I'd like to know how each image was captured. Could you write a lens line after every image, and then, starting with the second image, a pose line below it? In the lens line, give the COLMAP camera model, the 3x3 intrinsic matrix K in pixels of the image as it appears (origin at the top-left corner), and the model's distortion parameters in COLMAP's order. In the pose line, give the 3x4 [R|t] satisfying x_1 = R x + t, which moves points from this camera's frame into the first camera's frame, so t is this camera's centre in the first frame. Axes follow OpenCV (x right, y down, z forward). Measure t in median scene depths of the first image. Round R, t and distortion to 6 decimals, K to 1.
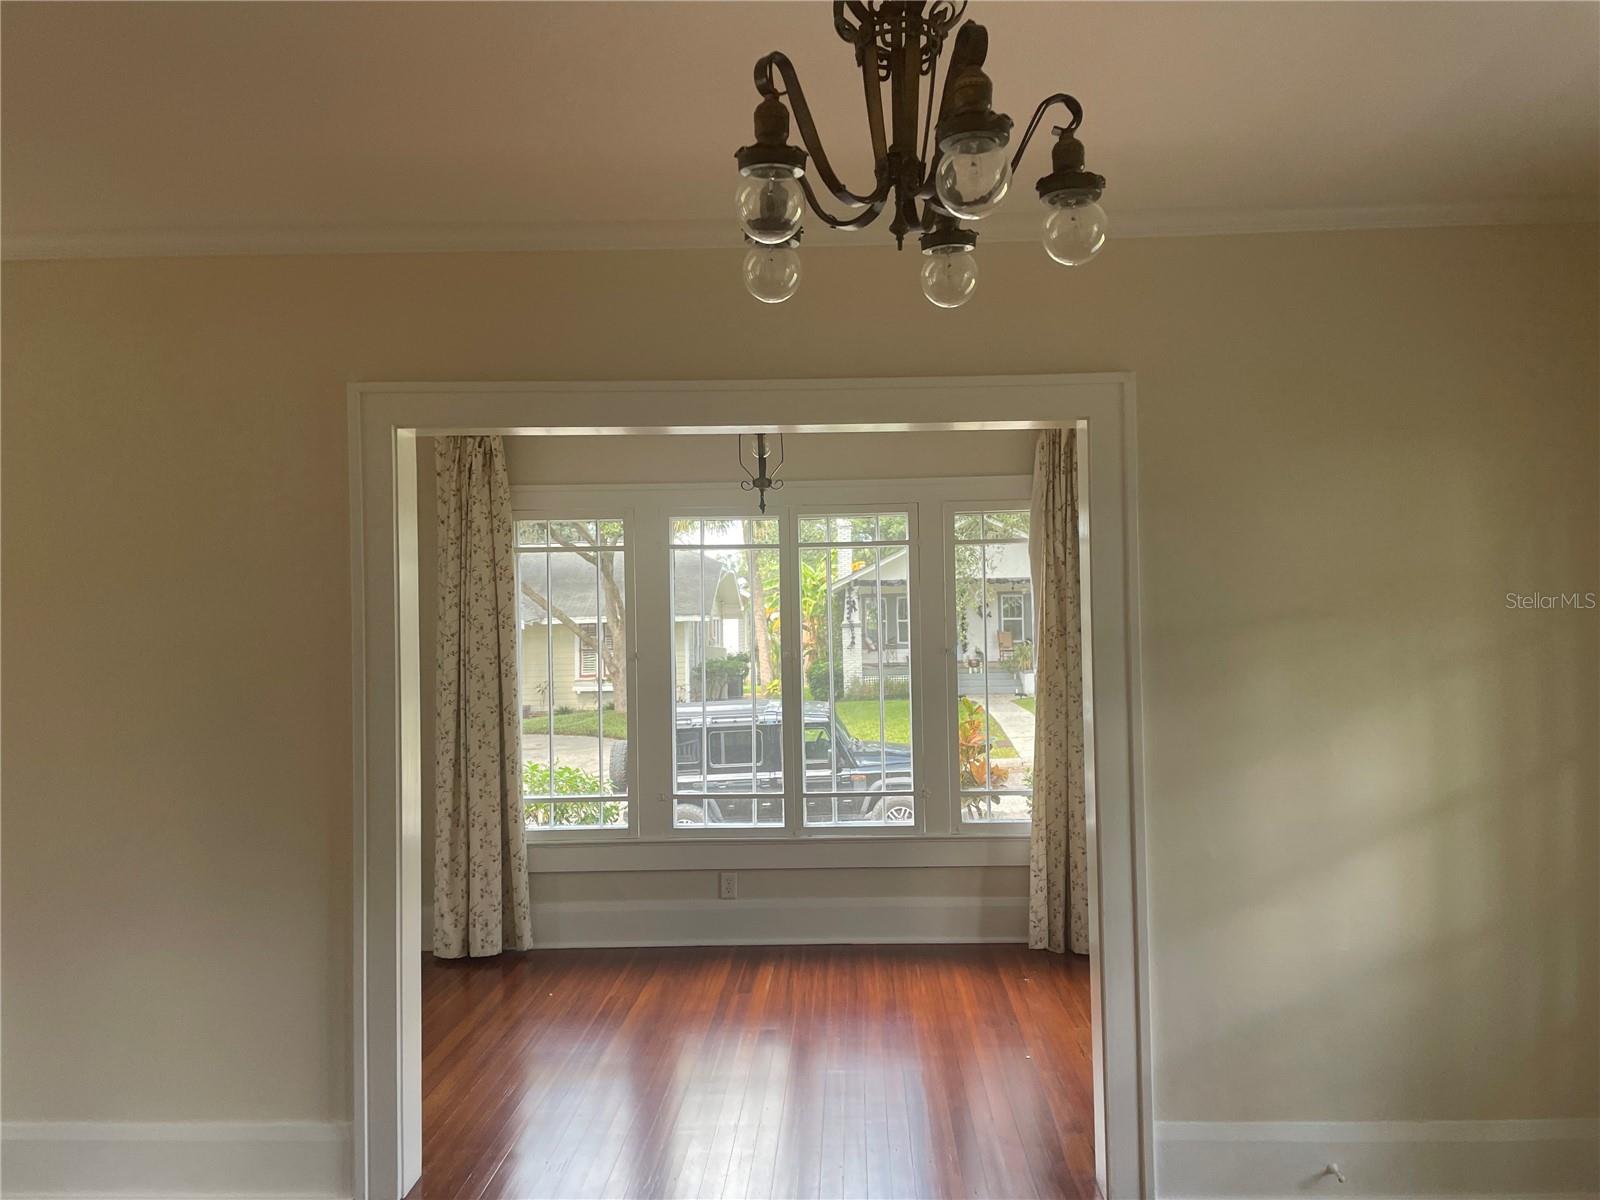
lens RADIAL K [[1198.9, 0, 811.9], [0, 1198.9, 598.2], [0, 0, 1]] dist [0.118280, -0.133722]
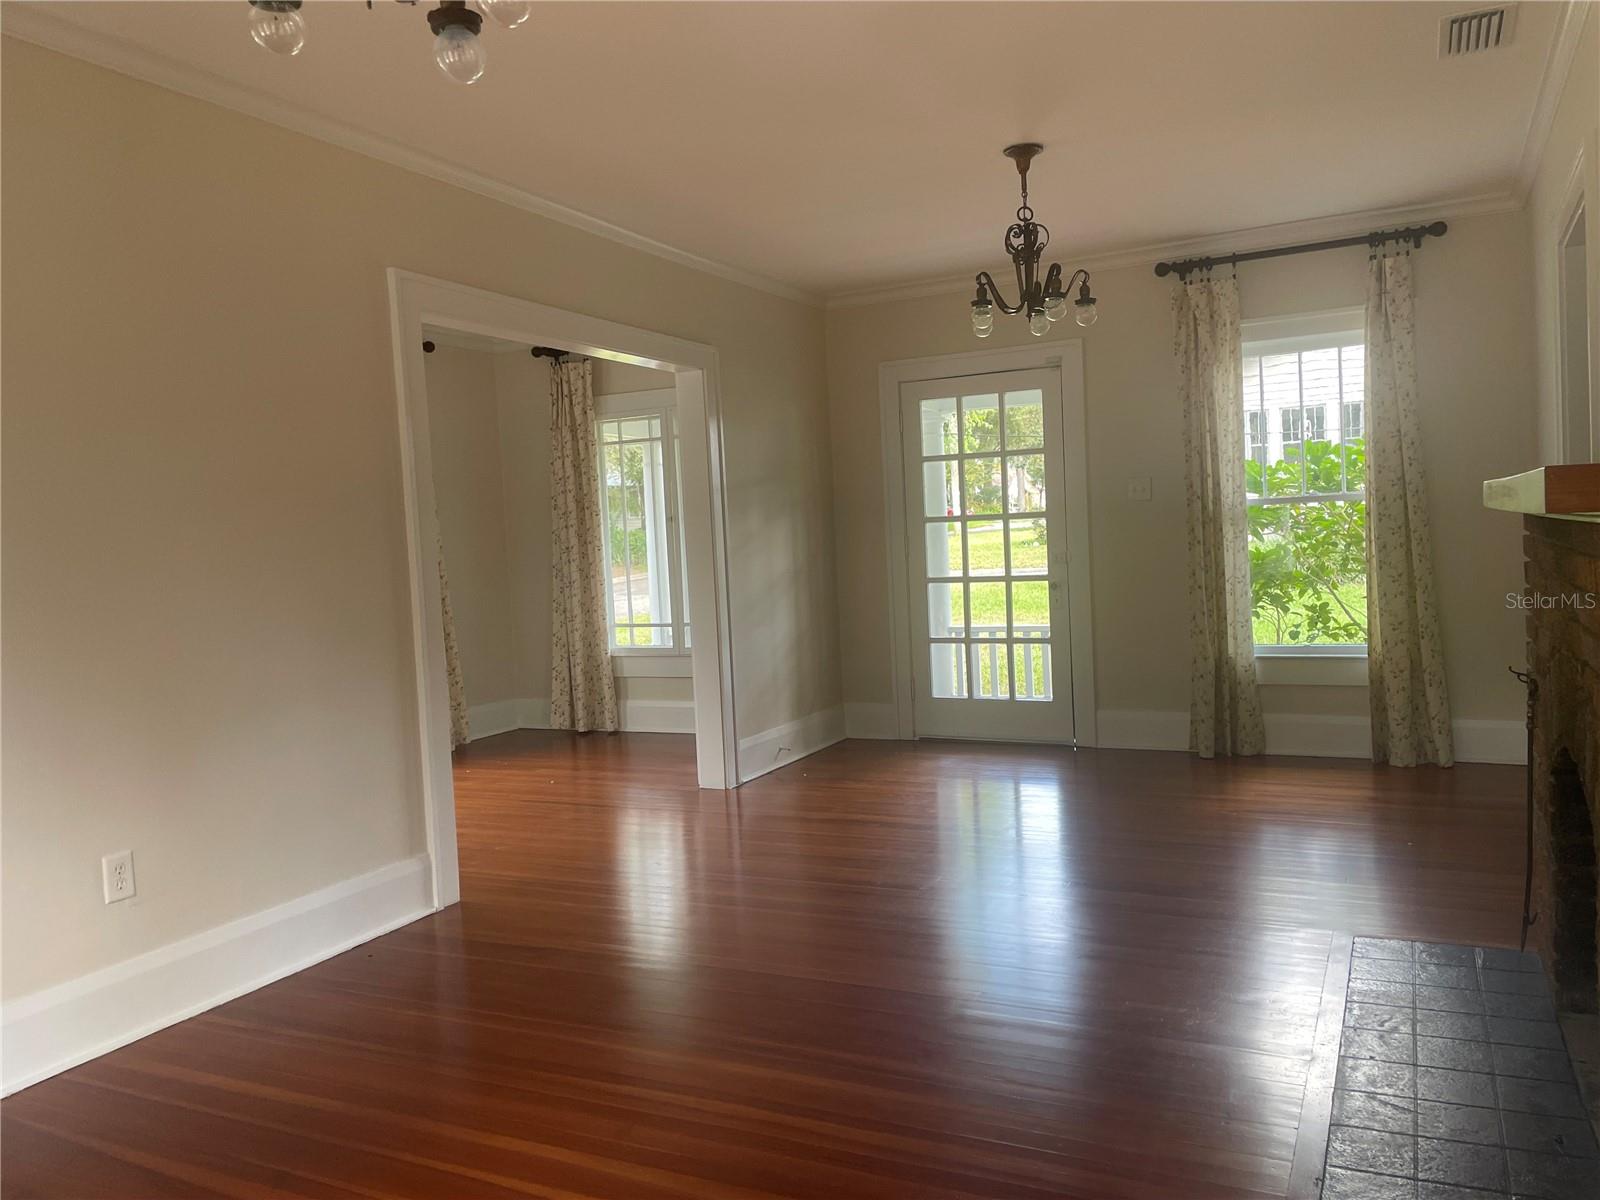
lens RADIAL K [[1198.9, 0, 811.9], [0, 1198.9, 598.2], [0, 0, 1]] dist [0.118280, -0.133722]
pose [[0.426189, -0.051656, 0.903158, -0.790085], [0.027721, 0.998645, 0.044037, 0.069258], [-0.904210, 0.006268, 0.427043, 0.048766]]
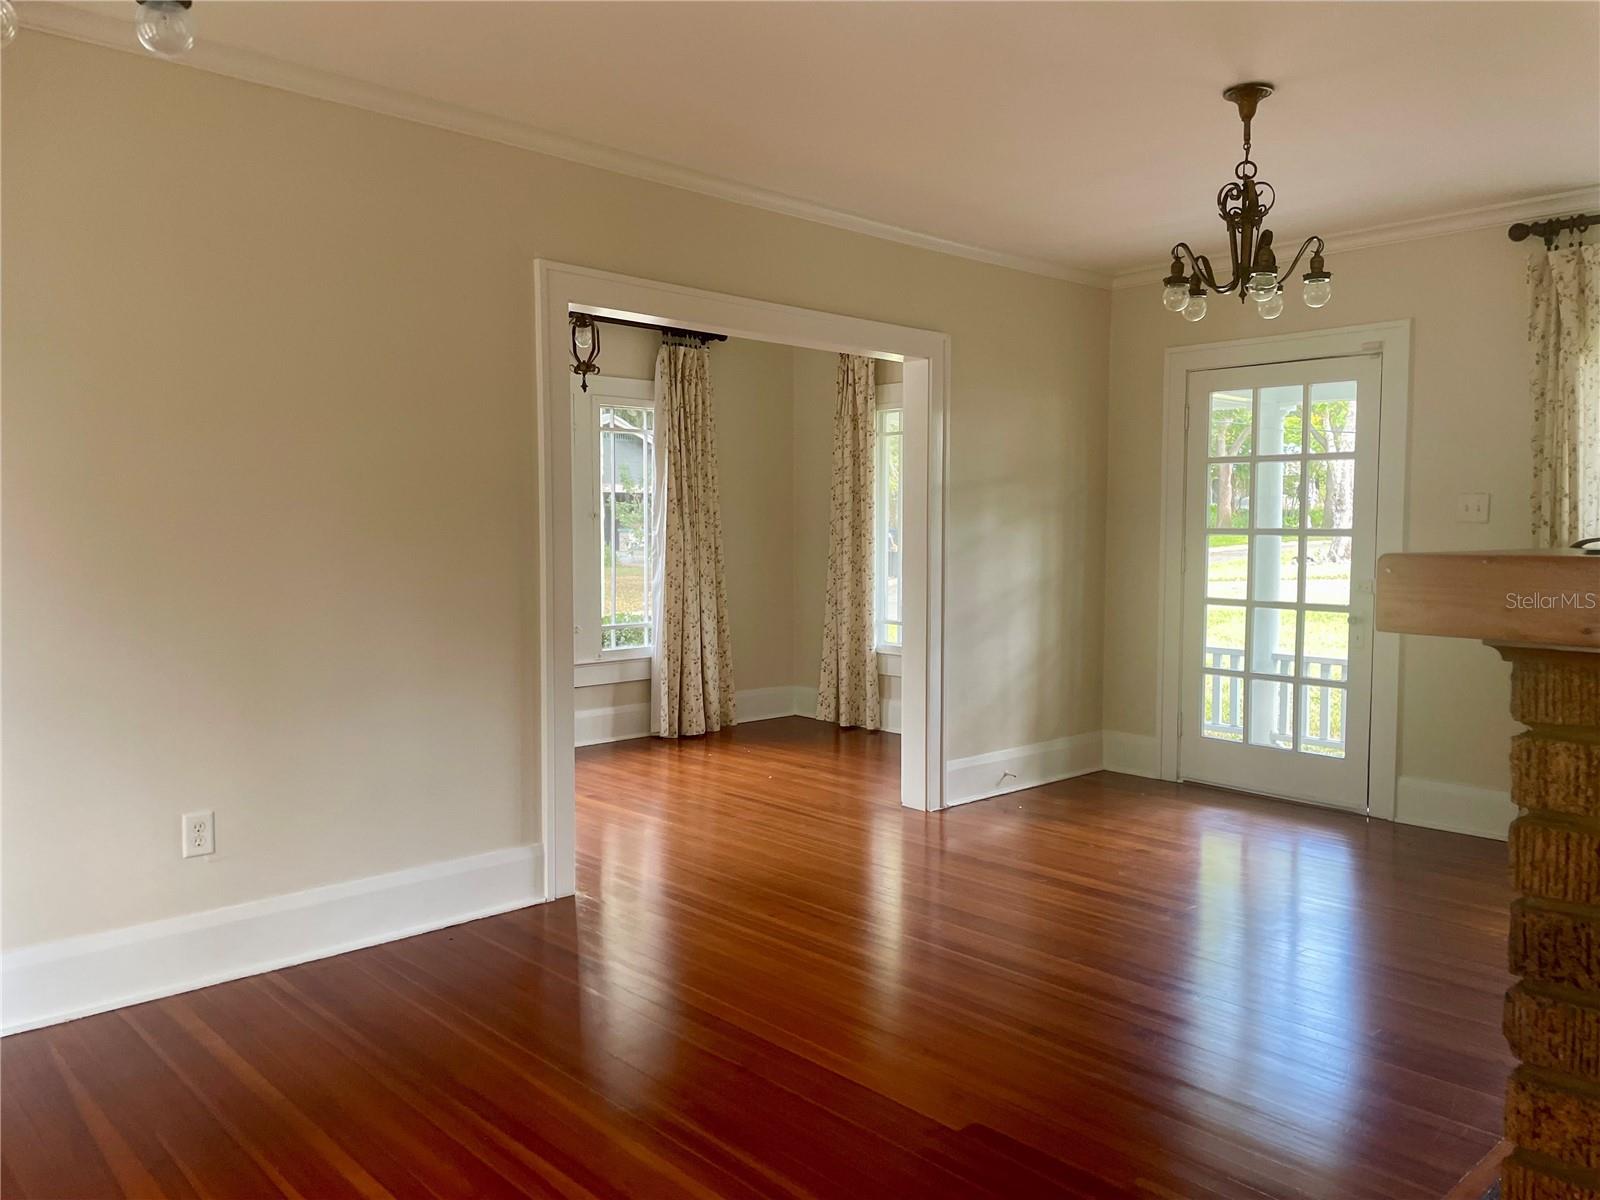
lens RADIAL K [[1198.9, 0, 811.9], [0, 1198.9, 598.2], [0, 0, 1]] dist [0.118280, -0.133722]
pose [[0.717160, -0.020592, 0.696604, -0.621808], [-0.027674, 0.997934, 0.057989, 0.052979], [-0.696359, -0.060865, 0.715108, -0.060793]]
